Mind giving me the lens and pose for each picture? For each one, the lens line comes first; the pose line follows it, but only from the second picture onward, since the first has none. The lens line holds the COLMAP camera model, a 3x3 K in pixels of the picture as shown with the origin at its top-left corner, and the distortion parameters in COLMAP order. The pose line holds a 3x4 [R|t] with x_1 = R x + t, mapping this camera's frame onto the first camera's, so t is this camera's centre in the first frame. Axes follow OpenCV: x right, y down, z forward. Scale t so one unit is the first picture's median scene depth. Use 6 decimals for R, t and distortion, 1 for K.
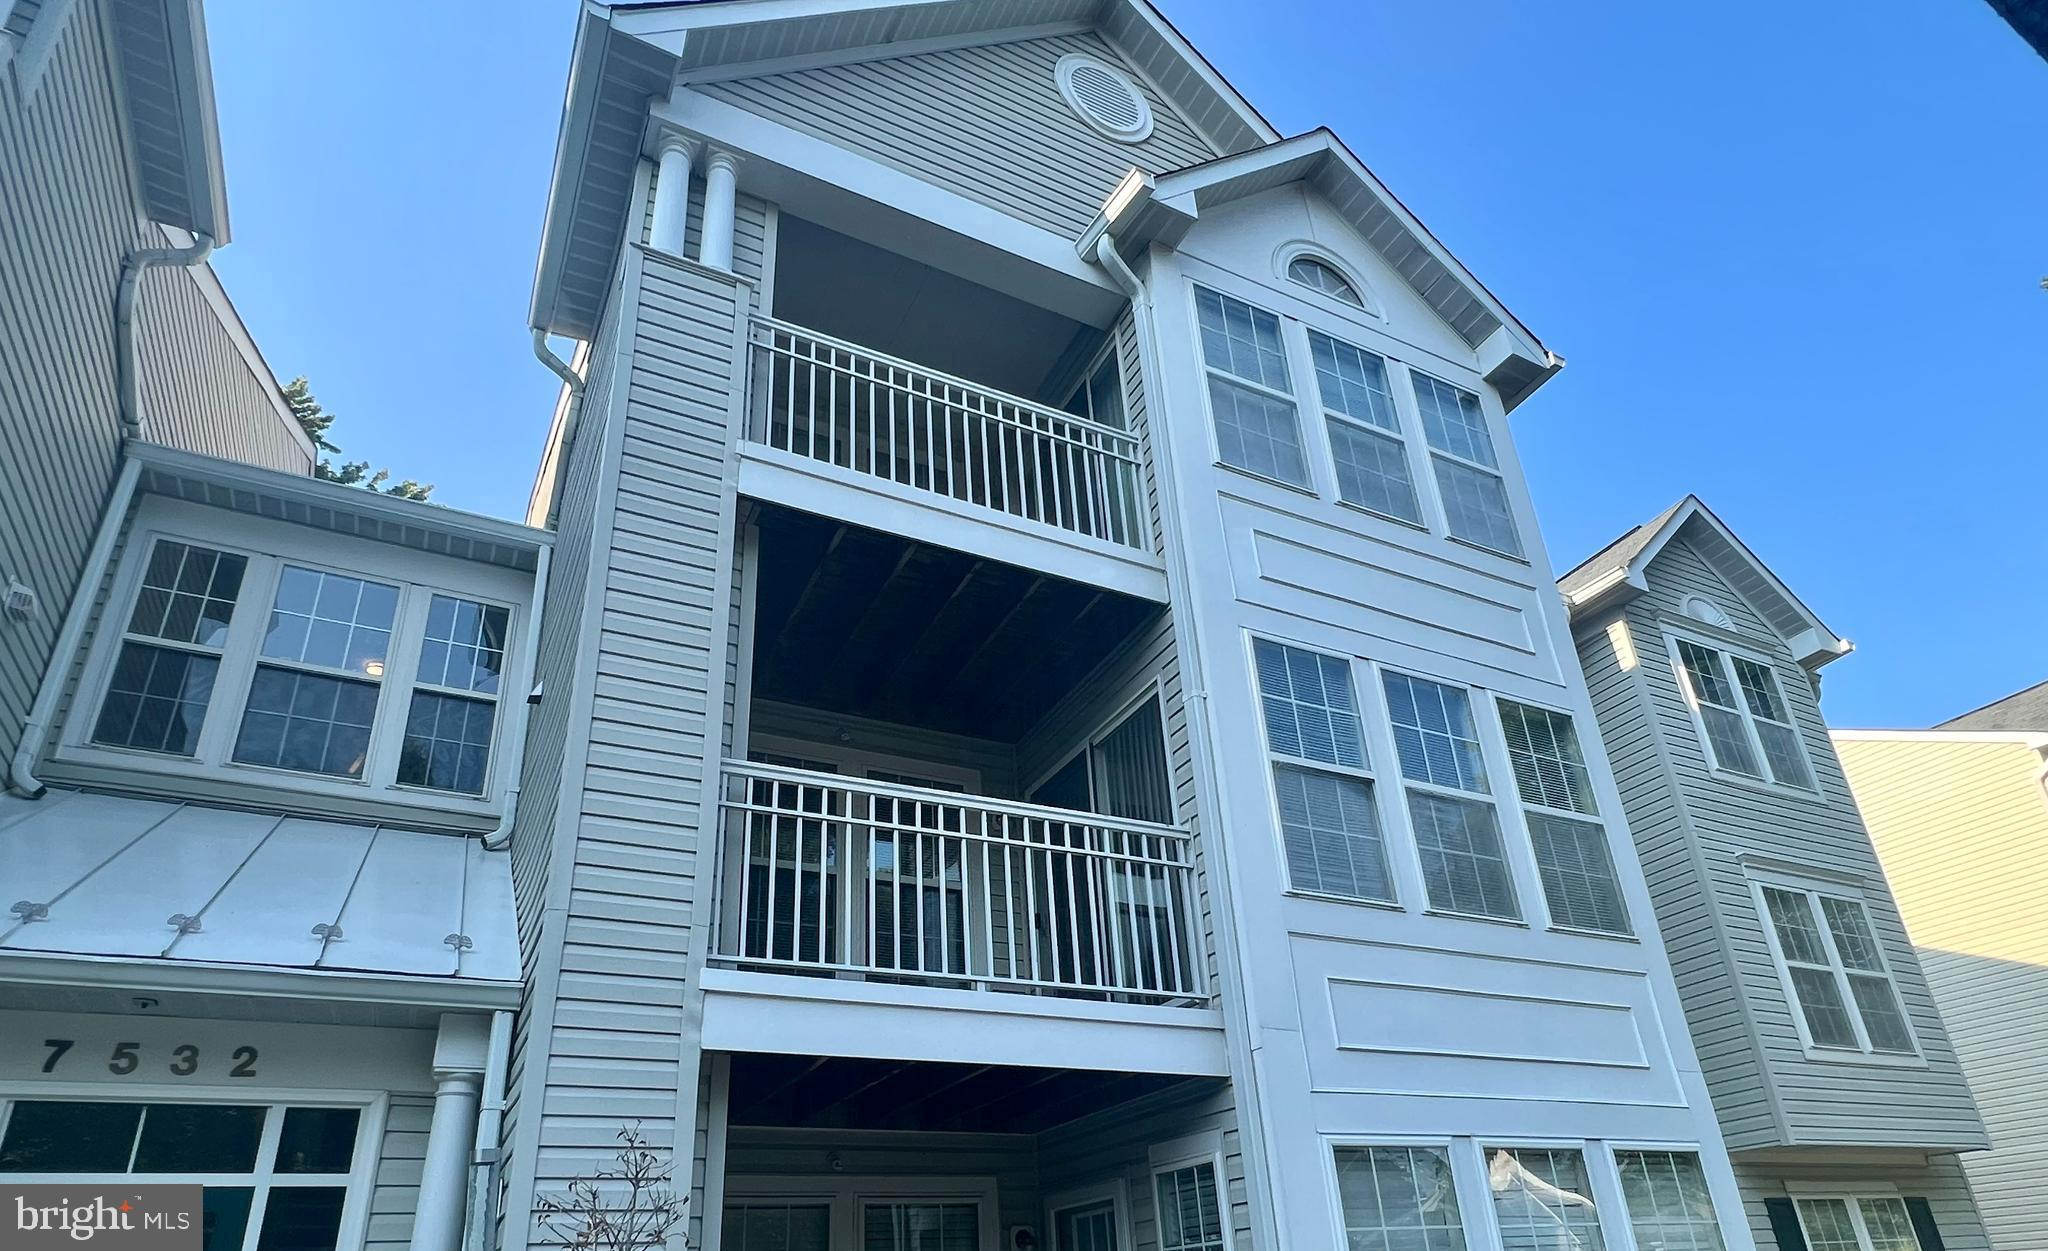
lens RADIAL K [[1162.2, 0, 1016.4], [0, 1162.2, 778.1], [0, 0, 1]] dist [-0.001807, -0.000393]
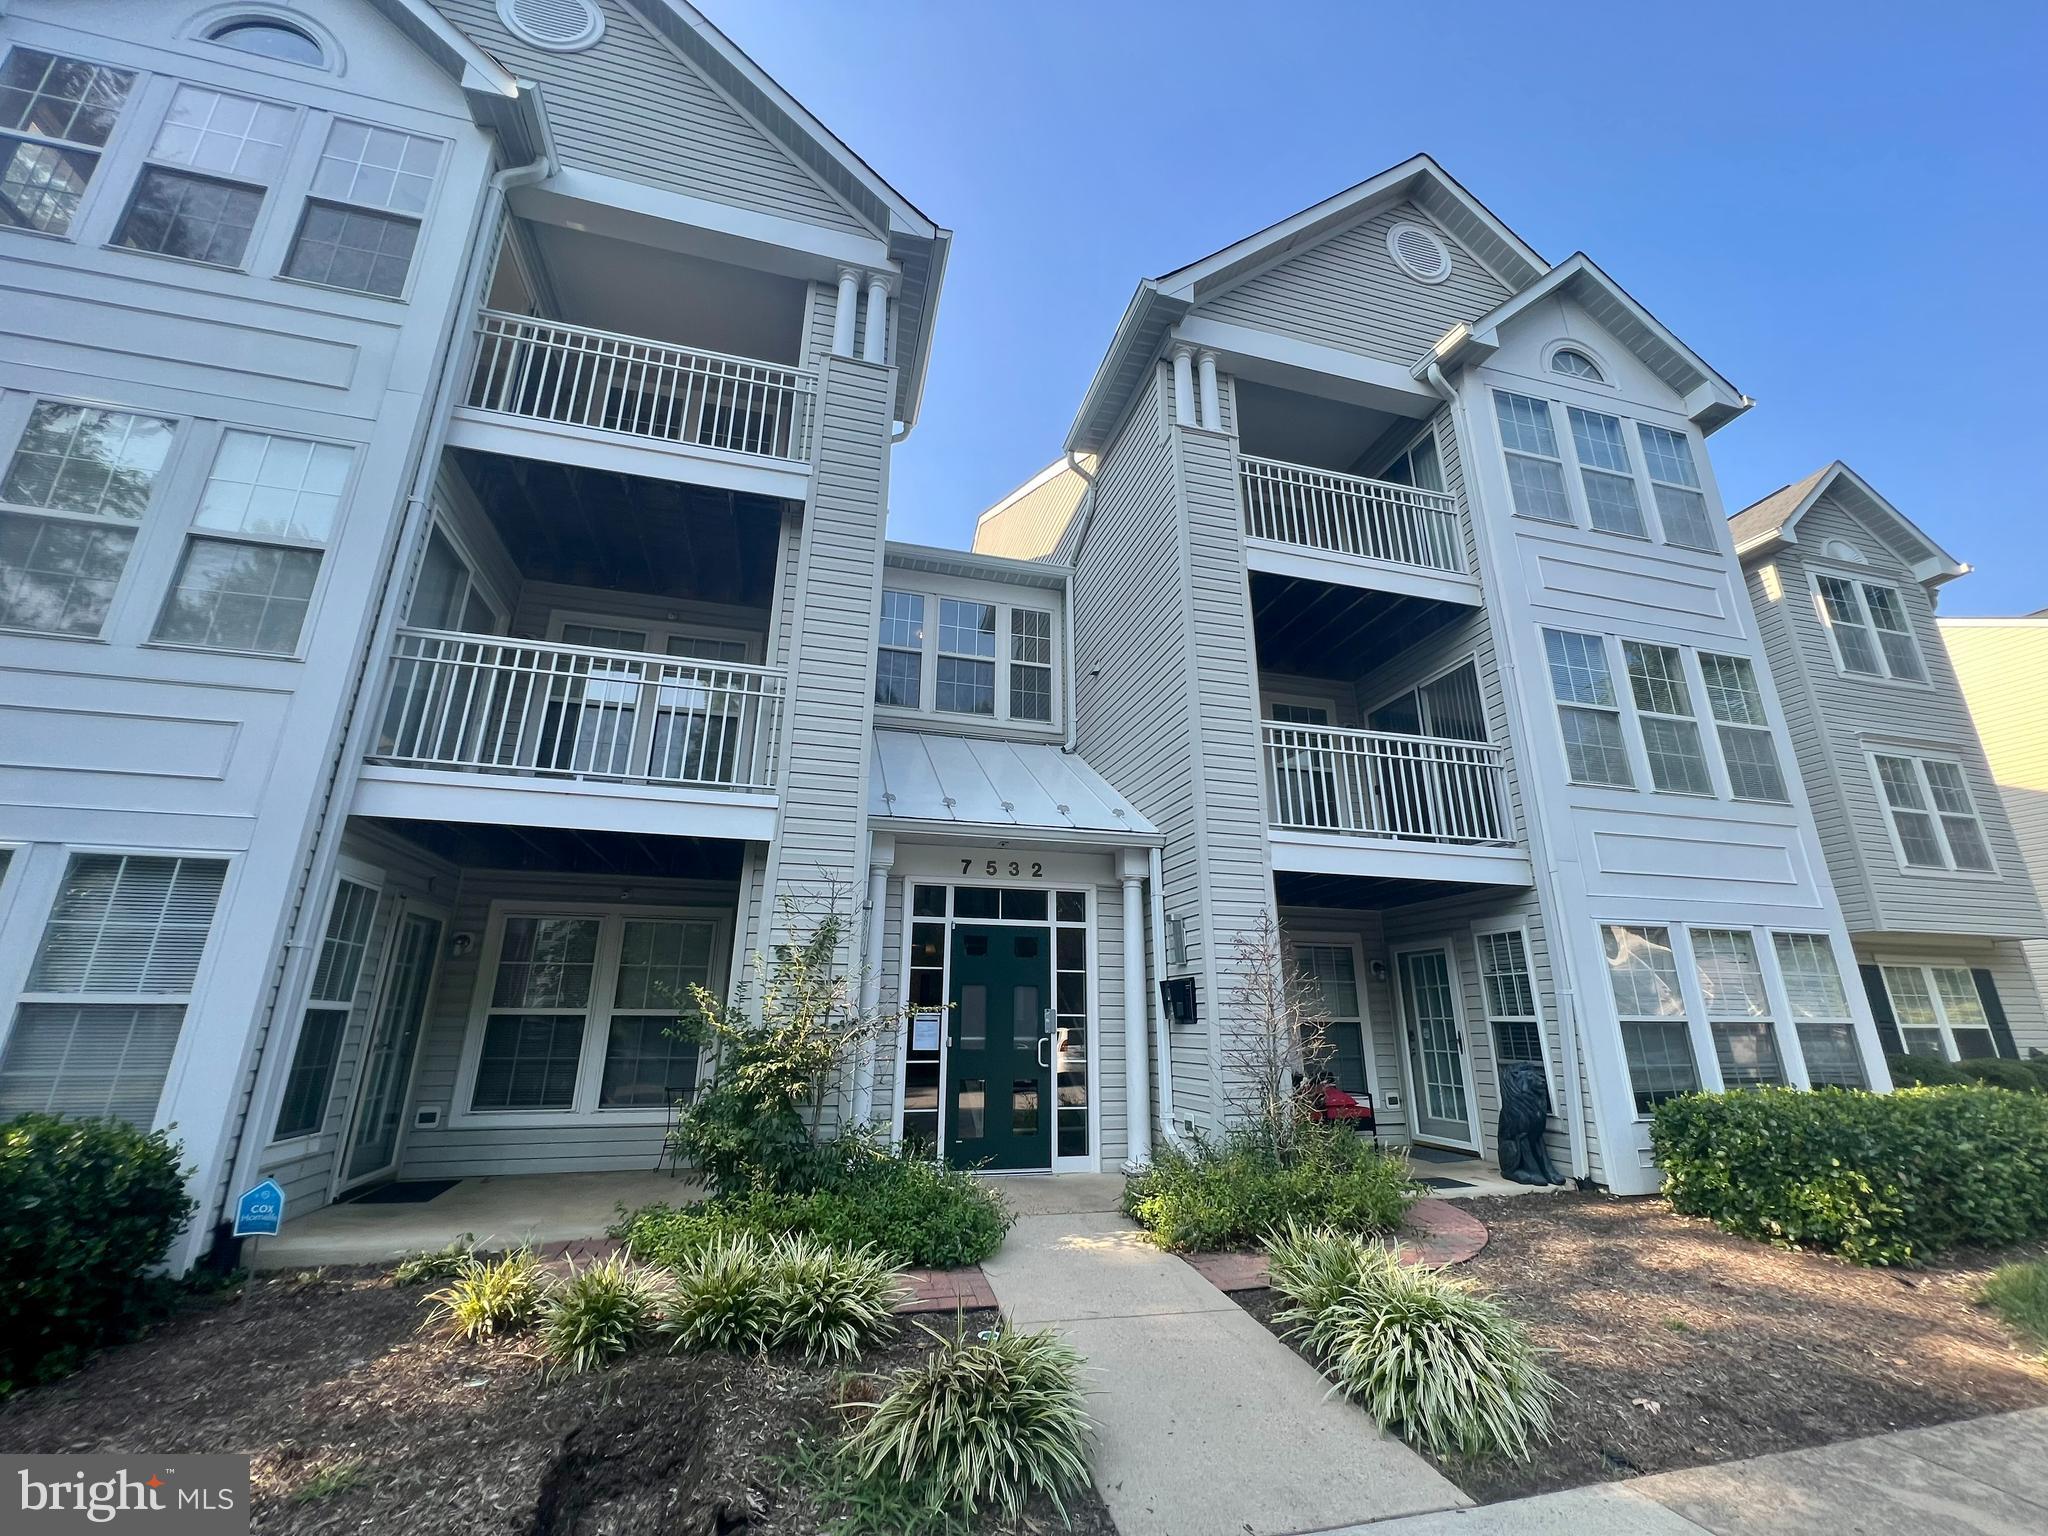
lens RADIAL K [[825.7, 0, 1020.6], [0, 825.7, 765.6], [0, 0, 1]] dist [-0.003877, 0.002060]
pose [[0.977331, -0.006141, -0.211627, -0.241601], [0.035488, 0.990188, 0.135160, -0.097073], [0.208720, -0.139606, 0.967960, -0.286046]]
